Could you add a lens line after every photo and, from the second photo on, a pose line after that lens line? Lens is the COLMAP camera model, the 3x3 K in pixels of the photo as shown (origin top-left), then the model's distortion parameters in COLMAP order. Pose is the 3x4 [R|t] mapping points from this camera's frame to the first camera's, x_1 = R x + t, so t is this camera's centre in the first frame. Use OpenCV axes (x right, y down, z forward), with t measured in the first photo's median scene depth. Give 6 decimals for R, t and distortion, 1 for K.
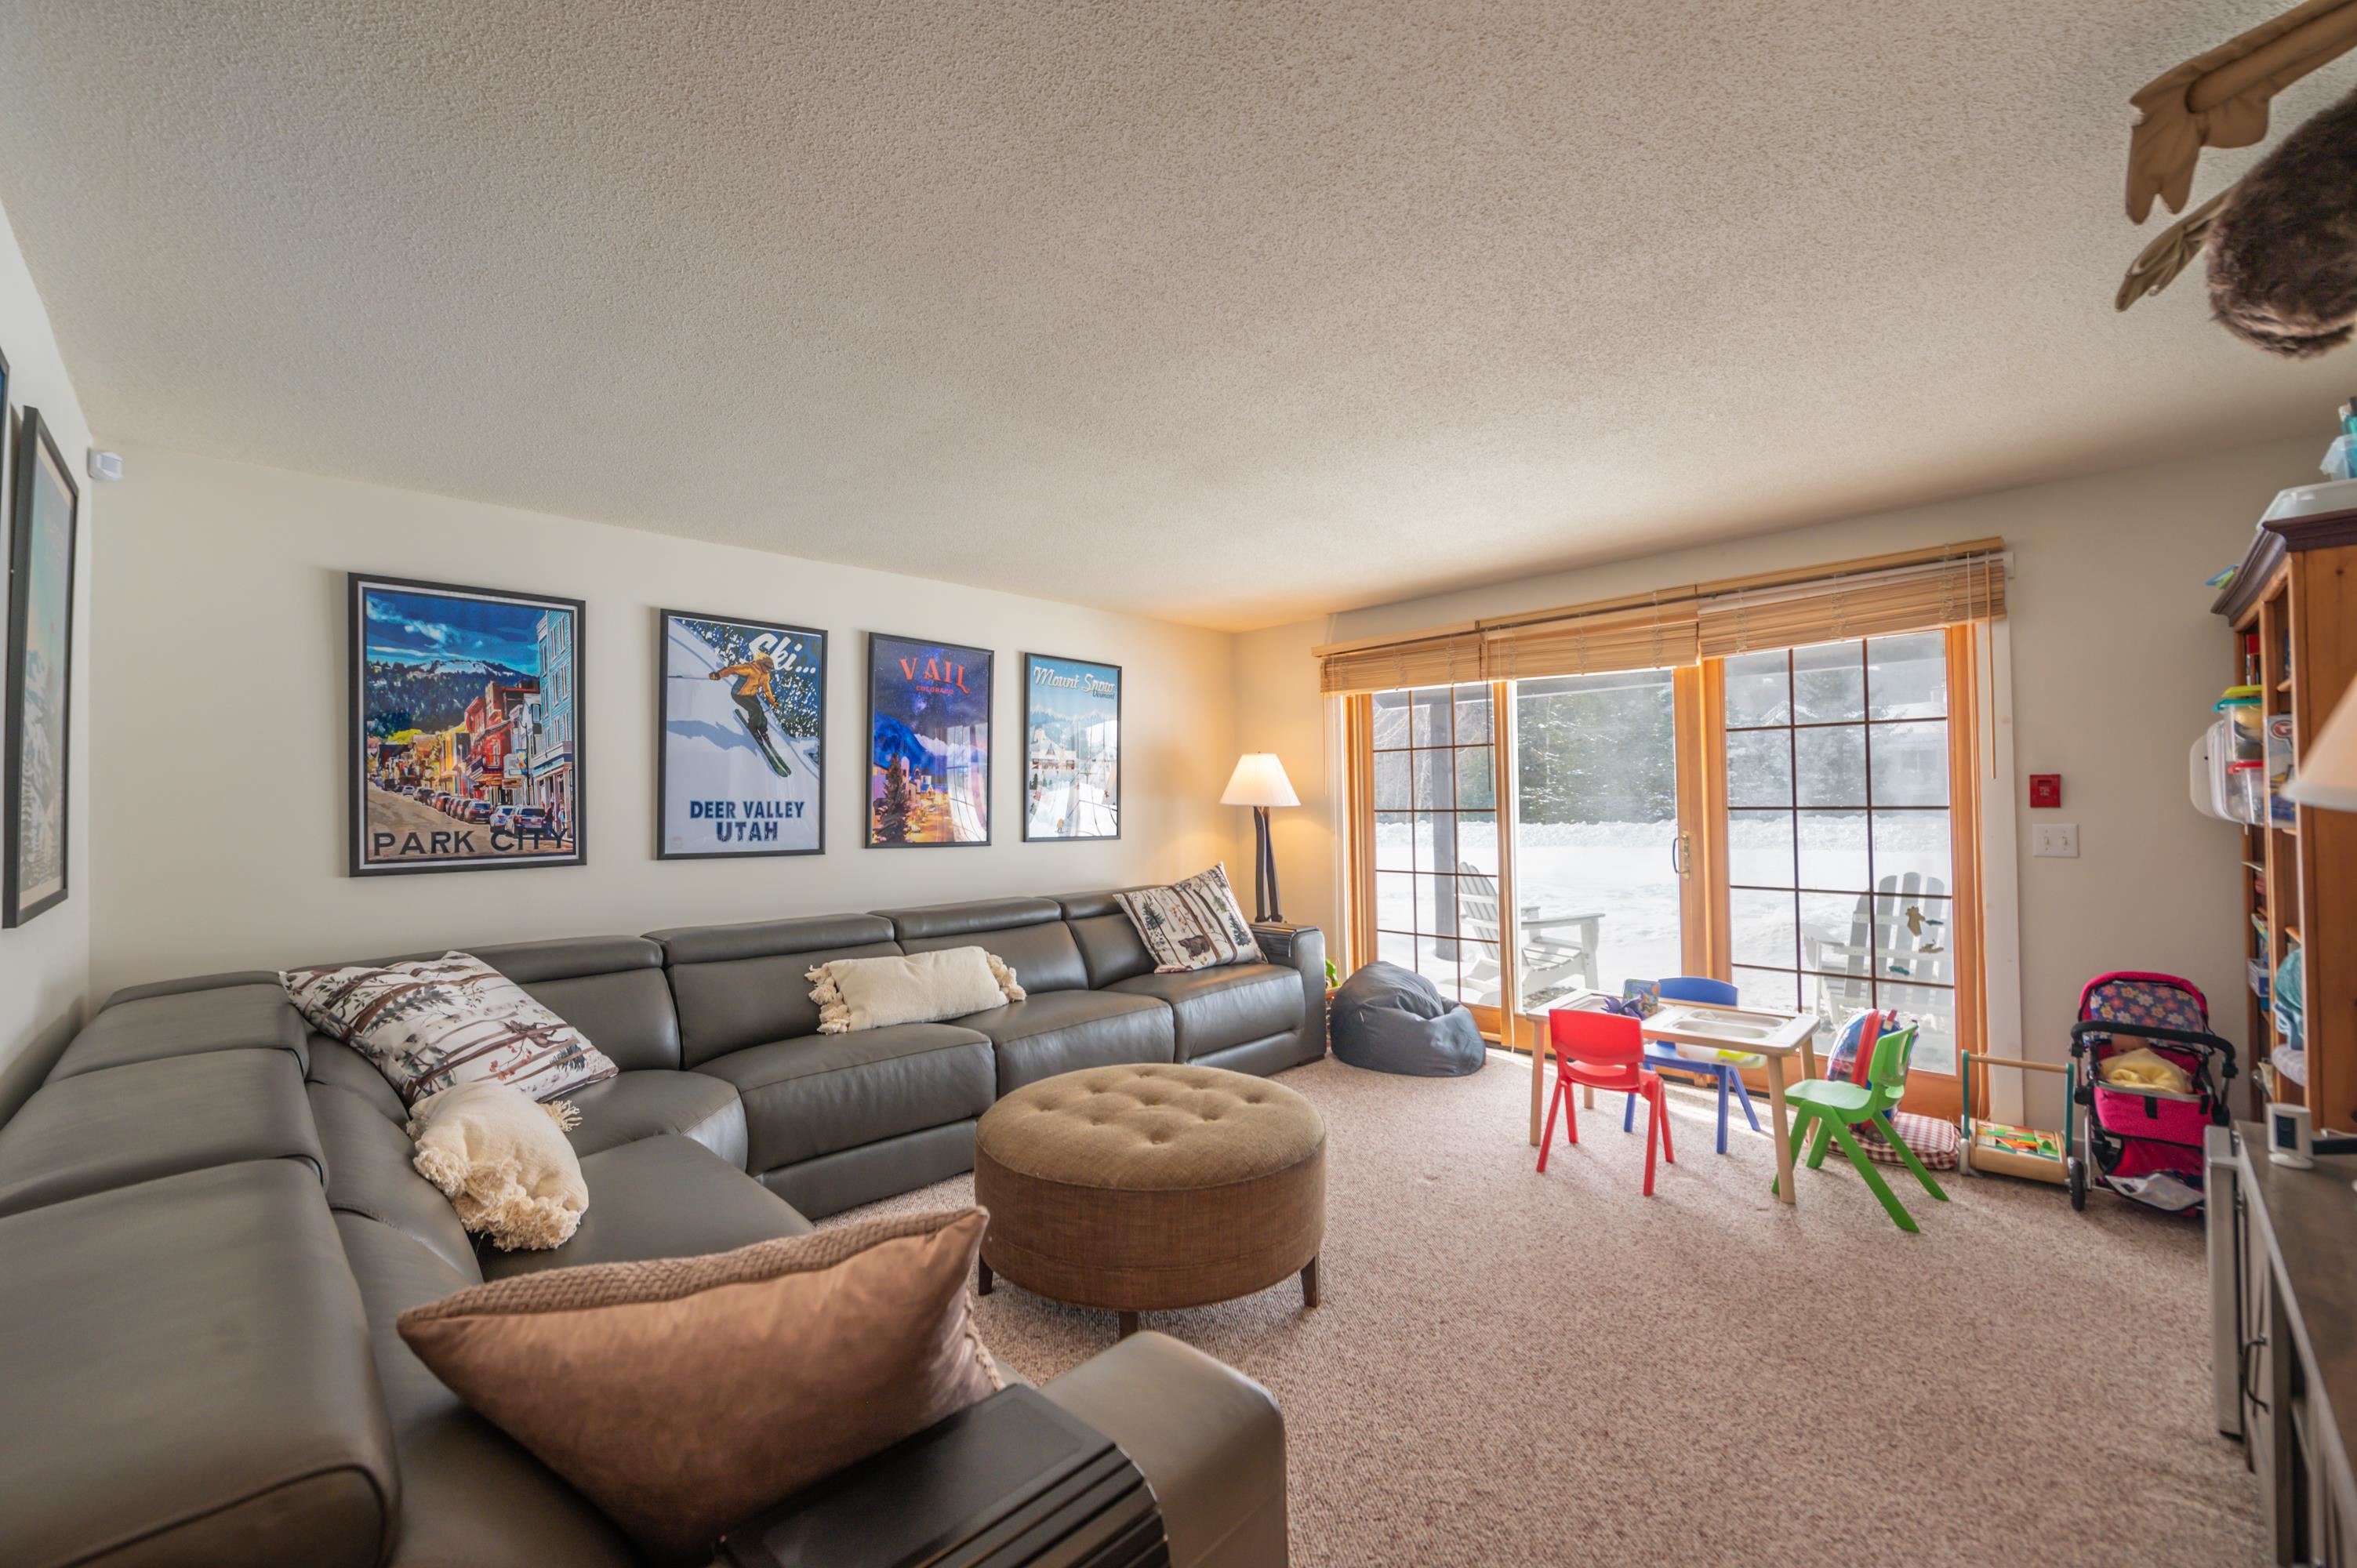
lens RADIAL K [[948.8, 0, 1175.2], [0, 948.8, 783.5], [0, 0, 1]] dist [-0.001106, -0.000107]
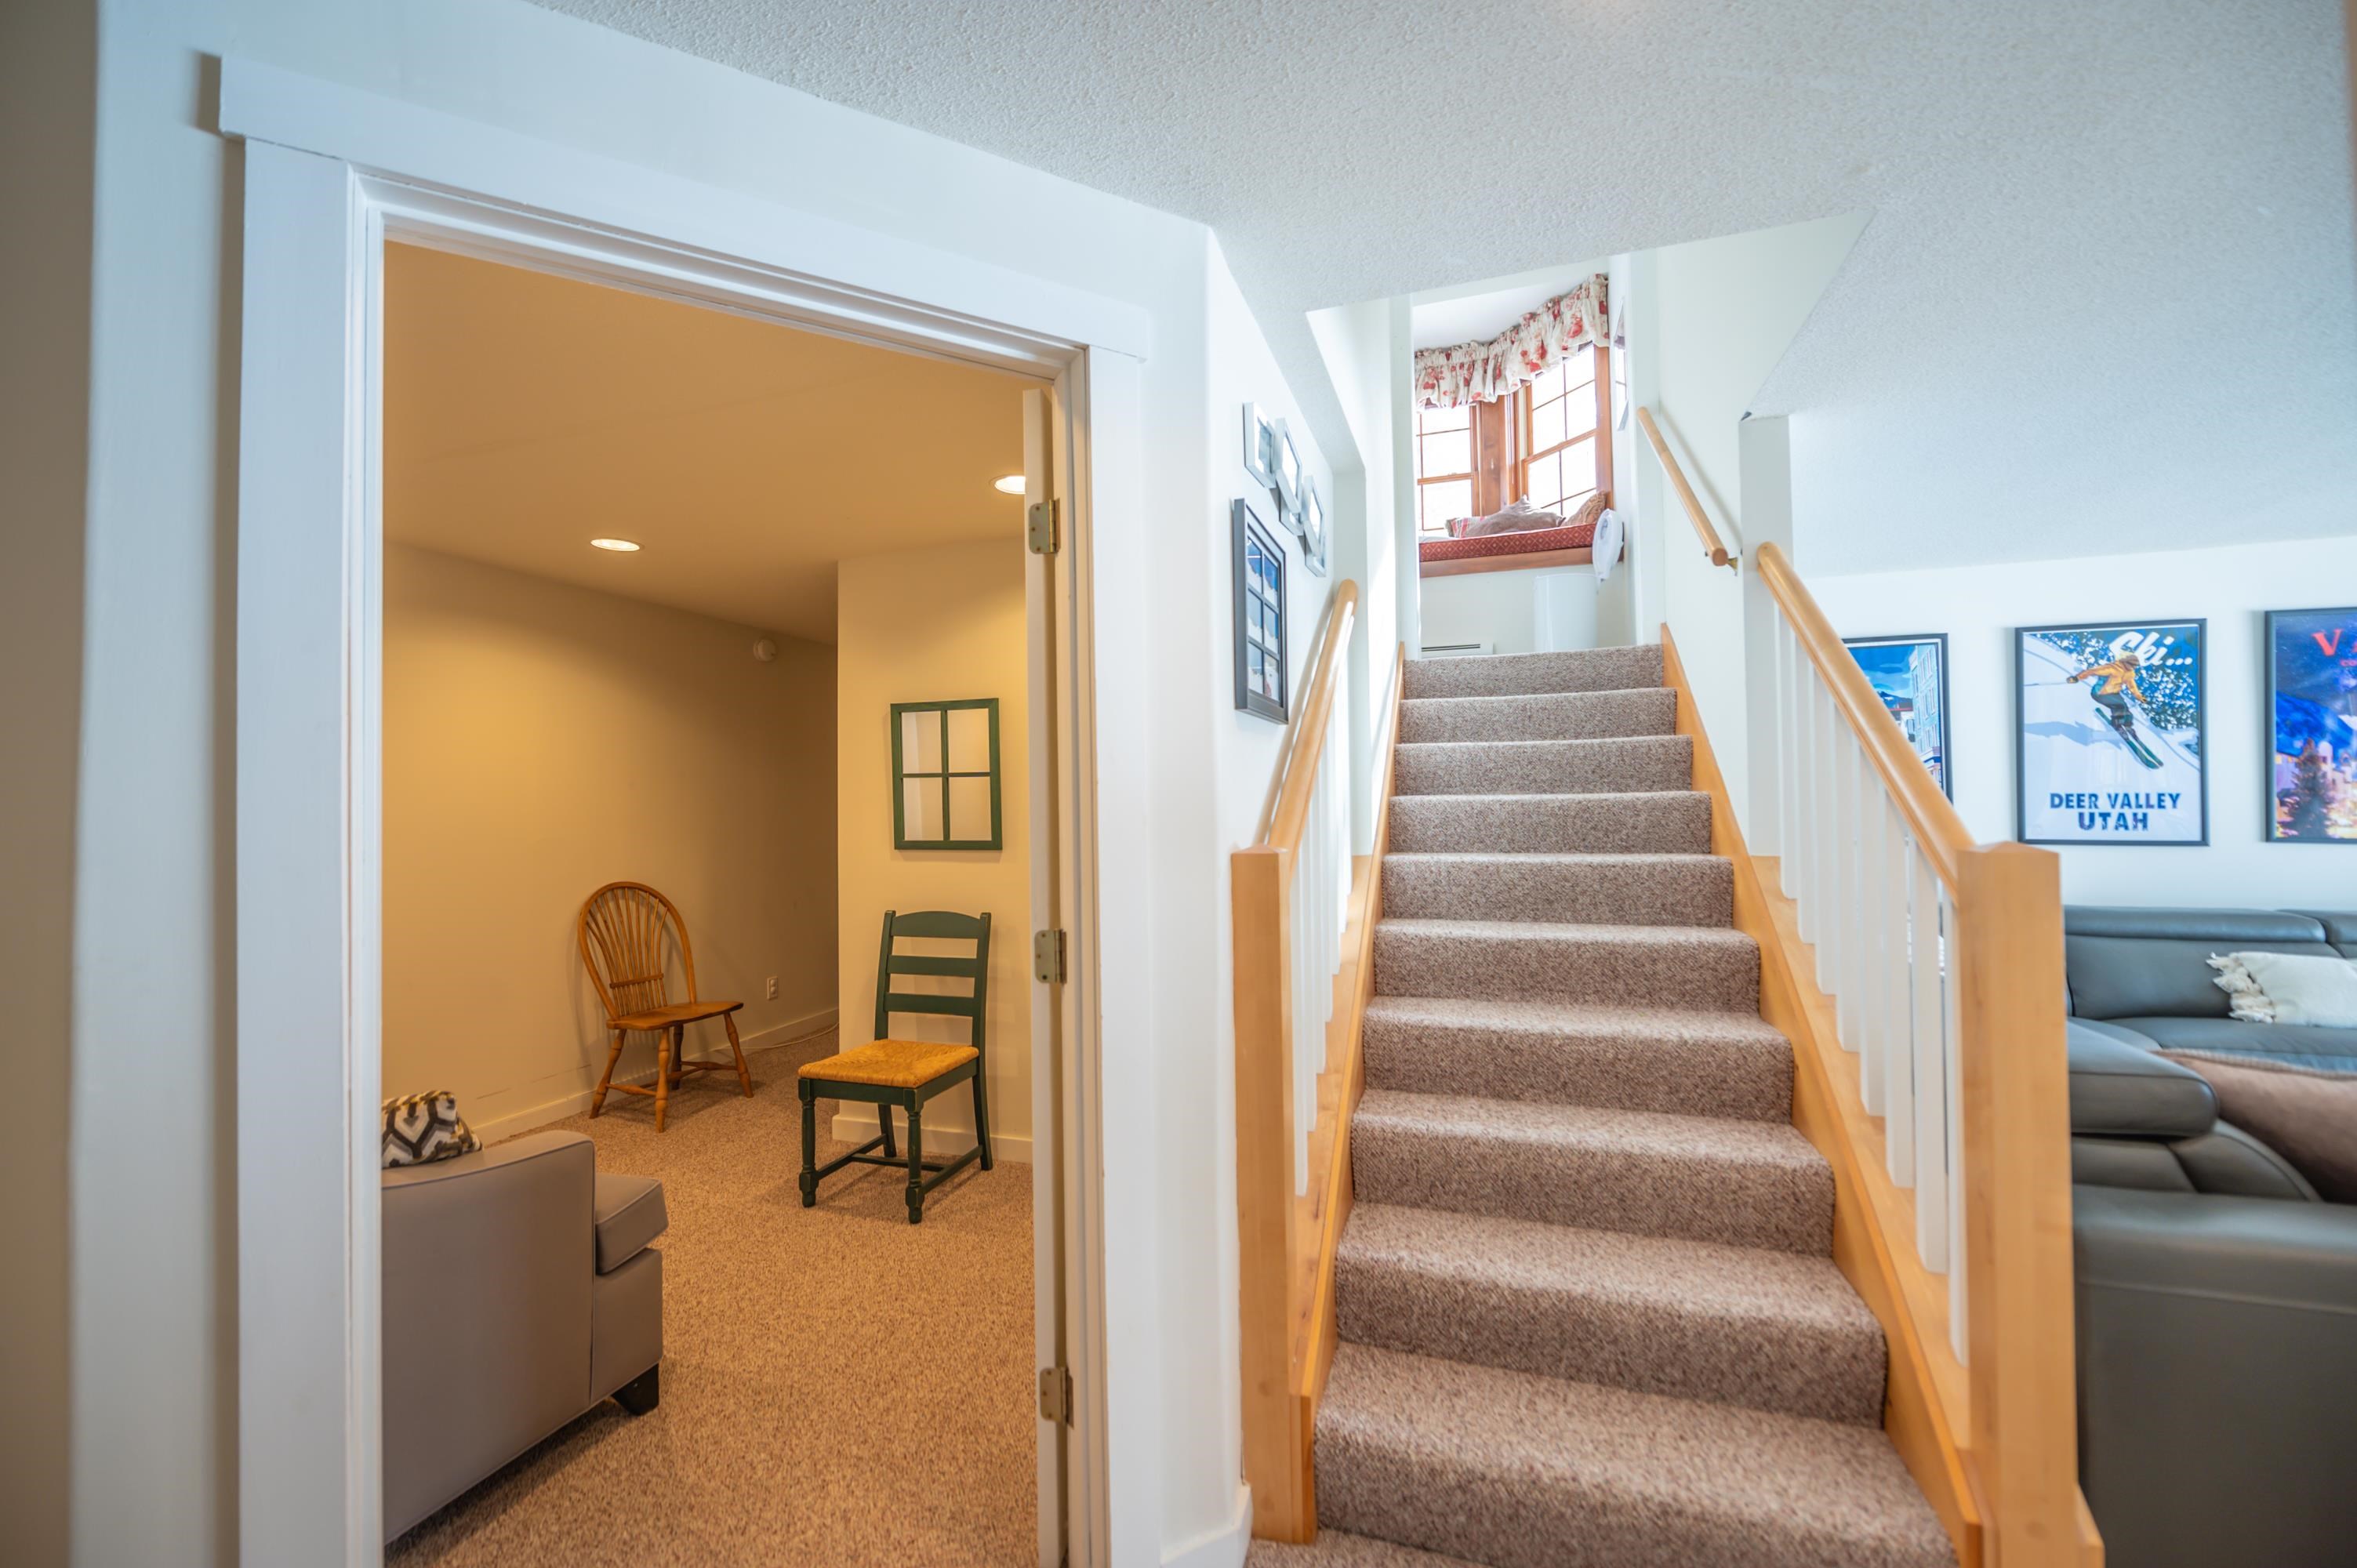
lens RADIAL K [[948.8, 0, 1183.7], [0, 948.8, 780.9], [0, 0, 1]] dist [-0.001106, -0.000107]
pose [[0.456875, -0.014061, -0.889420, 0.020251], [0.026022, 0.999658, -0.002437, -0.019313], [0.889150, -0.022031, 0.457085, -0.414070]]
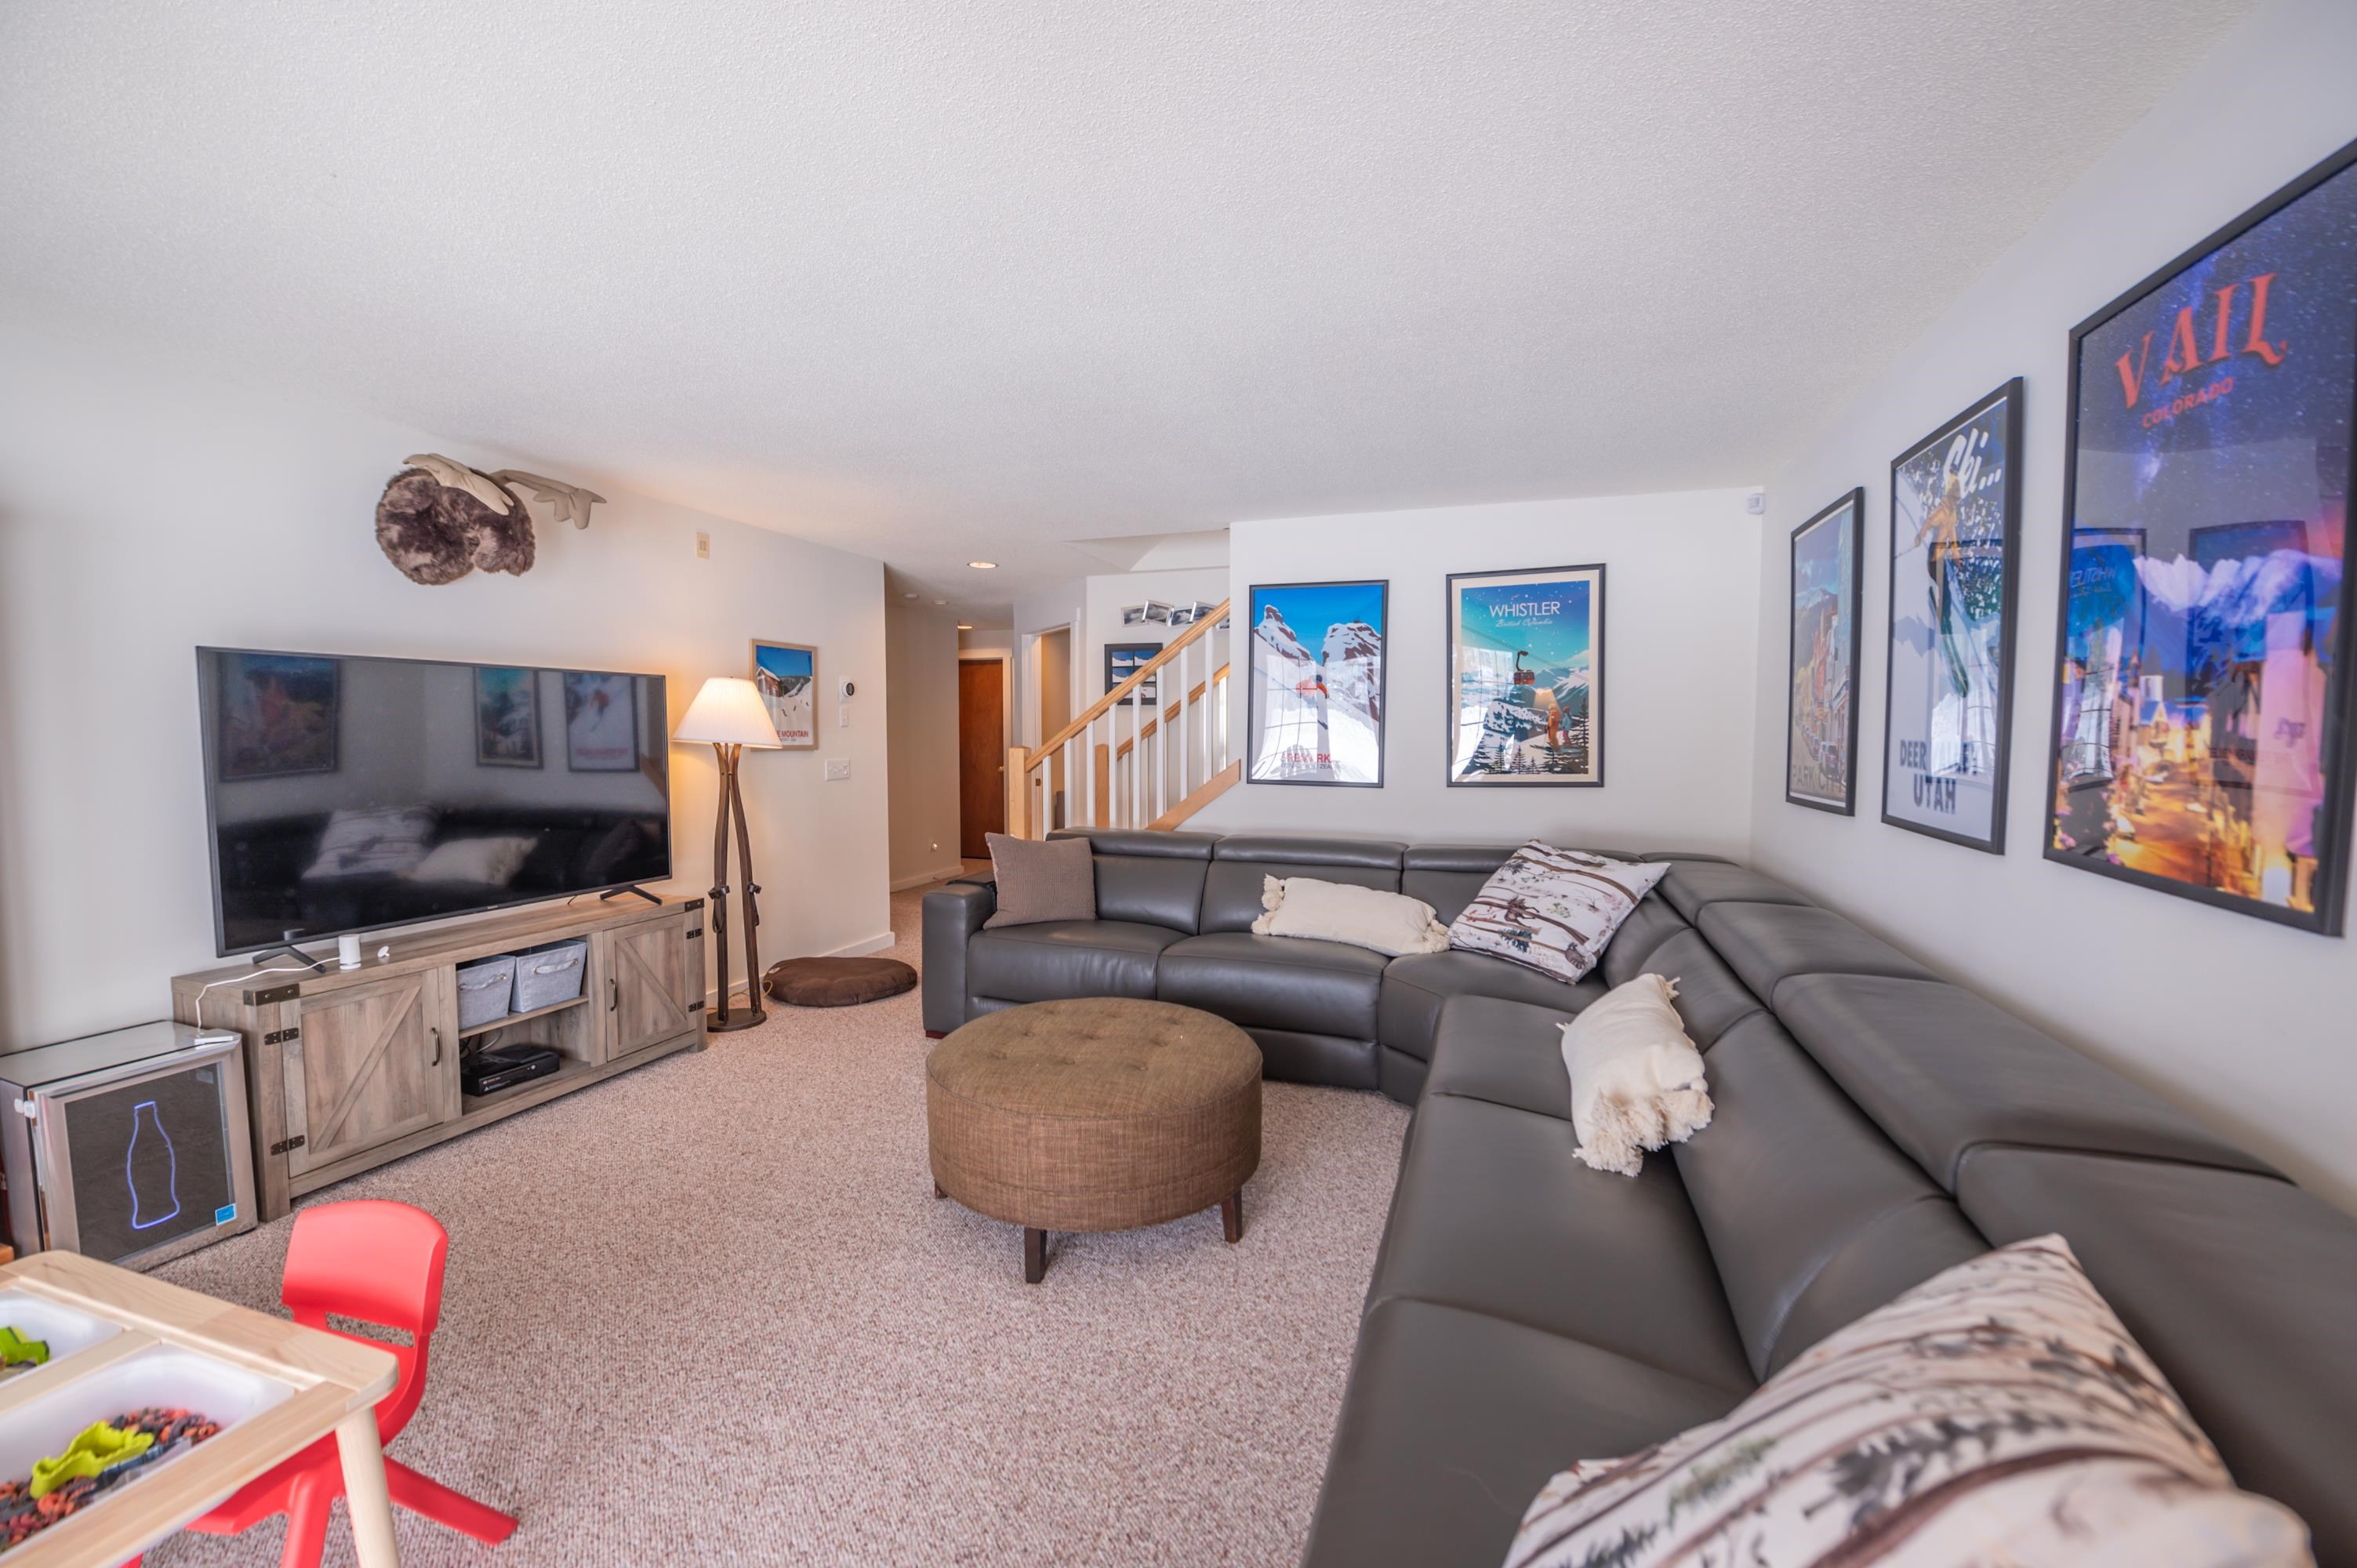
lens RADIAL K [[948.8, 0, 1174.0], [0, 948.8, 783.8], [0, 0, 1]] dist [-0.001106, -0.000107]
pose [[-0.898692, 0.038648, -0.436874, 0.227051], [0.020832, 0.998747, 0.045501, 0.008050], [0.438085, 0.031791, -0.898371, 1.316806]]
